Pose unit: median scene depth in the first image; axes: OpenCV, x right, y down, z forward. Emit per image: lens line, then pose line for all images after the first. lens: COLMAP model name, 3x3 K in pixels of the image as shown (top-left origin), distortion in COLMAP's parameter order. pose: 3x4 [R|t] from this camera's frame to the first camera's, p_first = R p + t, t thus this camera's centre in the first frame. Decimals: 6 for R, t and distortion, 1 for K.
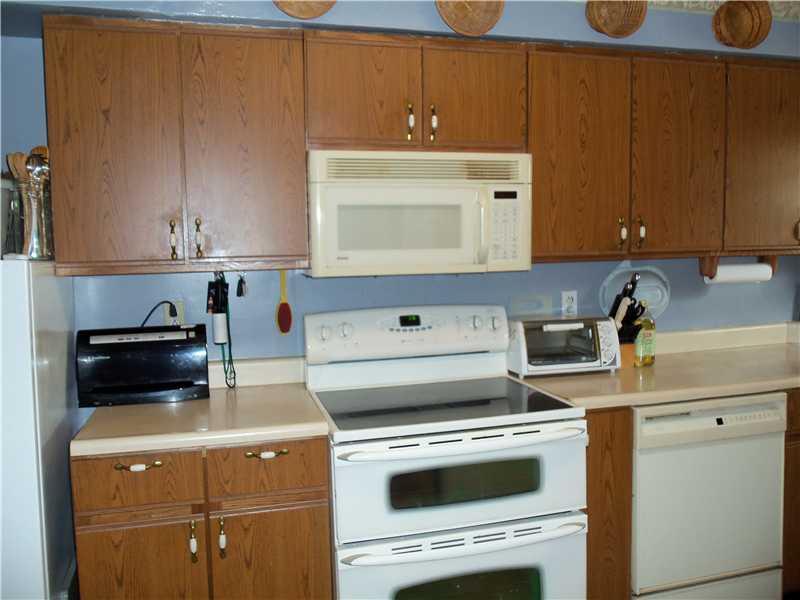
lens RADIAL K [[686.1, 0, 402.1], [0, 686.1, 297.1], [0, 0, 1]] dist [-0.009134, -0.001646]
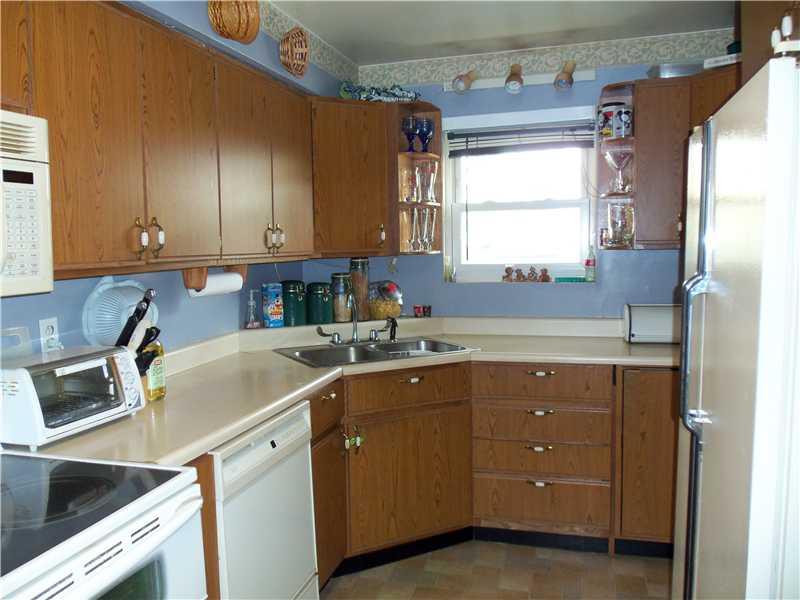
lens RADIAL K [[686.1, 0, 399.1], [0, 686.1, 305.8], [0, 0, 1]] dist [-0.009134, -0.001646]
pose [[0.534993, -0.067483, 0.842157, -0.191584], [0.073542, 0.996741, 0.033152, -0.020234], [-0.841649, 0.044198, 0.538213, 0.323871]]
